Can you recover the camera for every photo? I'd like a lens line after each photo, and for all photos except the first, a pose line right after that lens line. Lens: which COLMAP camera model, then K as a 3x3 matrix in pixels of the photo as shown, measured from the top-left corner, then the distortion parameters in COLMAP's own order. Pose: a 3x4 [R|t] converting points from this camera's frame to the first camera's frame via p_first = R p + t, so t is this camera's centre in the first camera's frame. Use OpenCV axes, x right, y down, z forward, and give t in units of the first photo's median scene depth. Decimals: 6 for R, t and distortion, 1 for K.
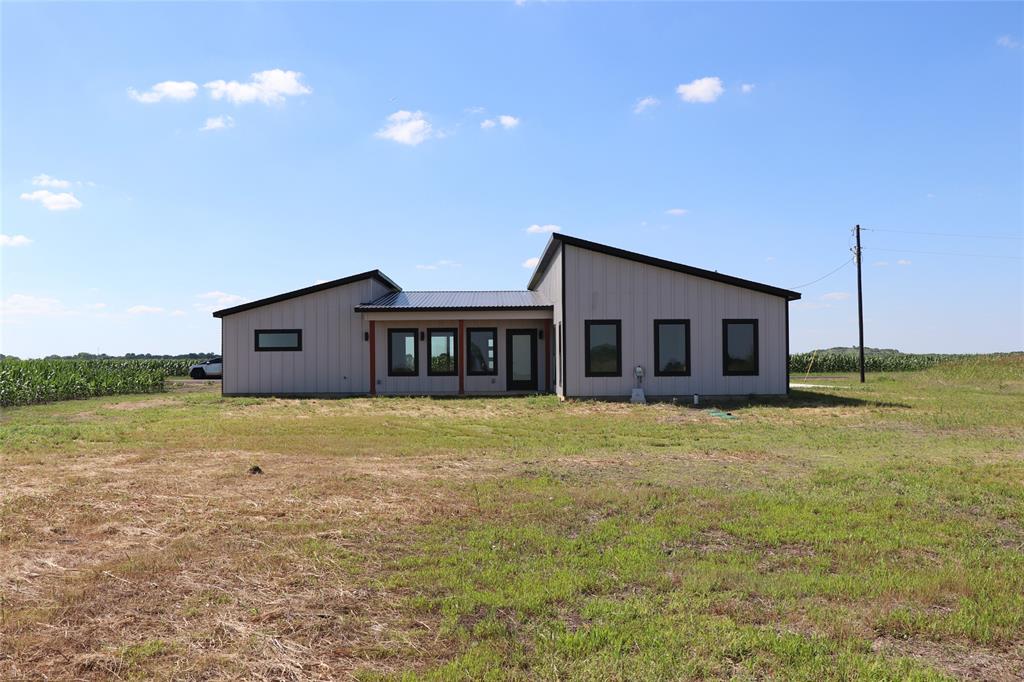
lens RADIAL K [[1033.0, 0, 455.4], [0, 1033.0, 341.5], [0, 0, 1]] dist [-0.014066, -0.003070]
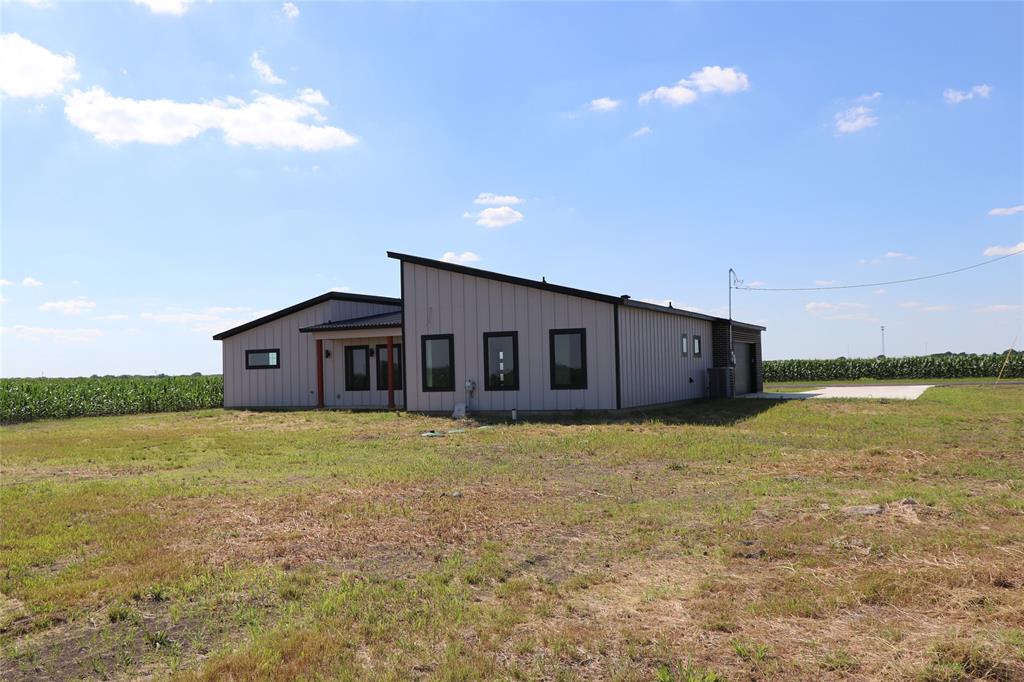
lens RADIAL K [[1033.0, 0, 455.4], [0, 1033.0, 341.5], [0, 0, 1]] dist [-0.014066, -0.003070]
pose [[0.900705, -0.029075, -0.433457, 0.519390], [0.027173, 0.999575, -0.010583, -0.002776], [0.433580, -0.002246, 0.901112, 0.096800]]
